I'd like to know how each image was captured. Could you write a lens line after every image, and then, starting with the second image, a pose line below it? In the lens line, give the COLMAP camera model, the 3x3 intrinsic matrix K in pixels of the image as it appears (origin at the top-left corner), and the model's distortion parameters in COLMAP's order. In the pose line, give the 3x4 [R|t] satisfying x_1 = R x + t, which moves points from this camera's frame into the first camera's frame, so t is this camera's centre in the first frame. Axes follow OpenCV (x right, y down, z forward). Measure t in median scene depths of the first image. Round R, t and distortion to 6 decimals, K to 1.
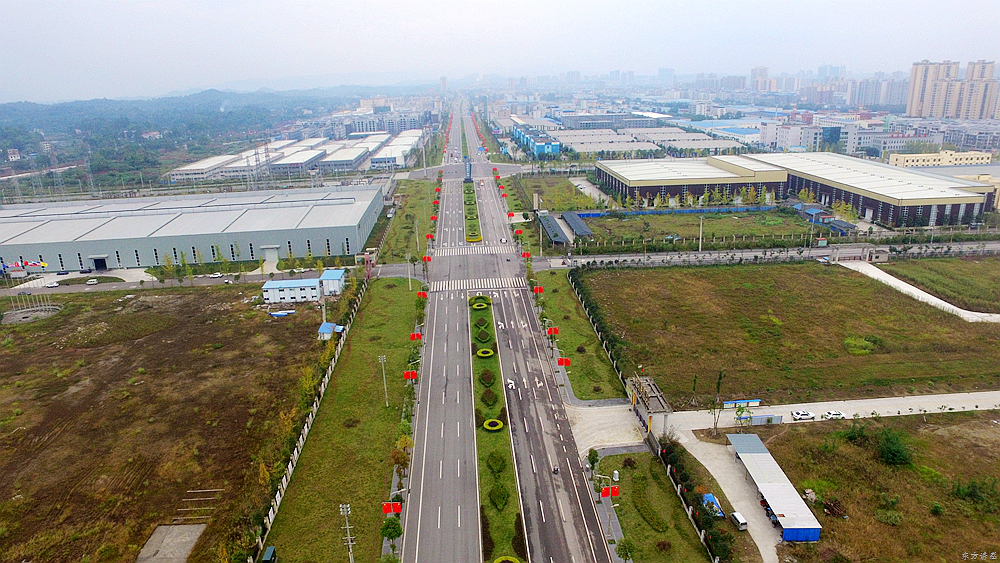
lens RADIAL K [[671.2, 0, 500.8], [0, 671.2, 292.1], [0, 0, 1]] dist [-0.126963, 0.094967]
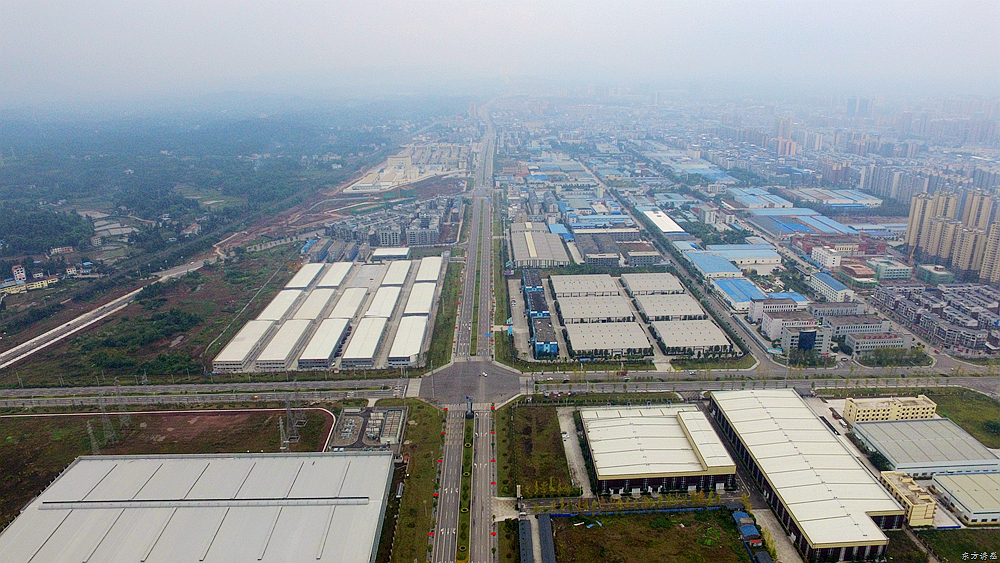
lens RADIAL K [[671.2, 0, 500.8], [0, 671.2, 292.1], [0, 0, 1]] dist [-0.126963, 0.094967]
pose [[0.998761, 0.030321, -0.039454, 0.066606], [-0.029316, 0.999237, 0.025812, -0.624082], [0.040207, -0.024623, 0.998888, -0.218971]]
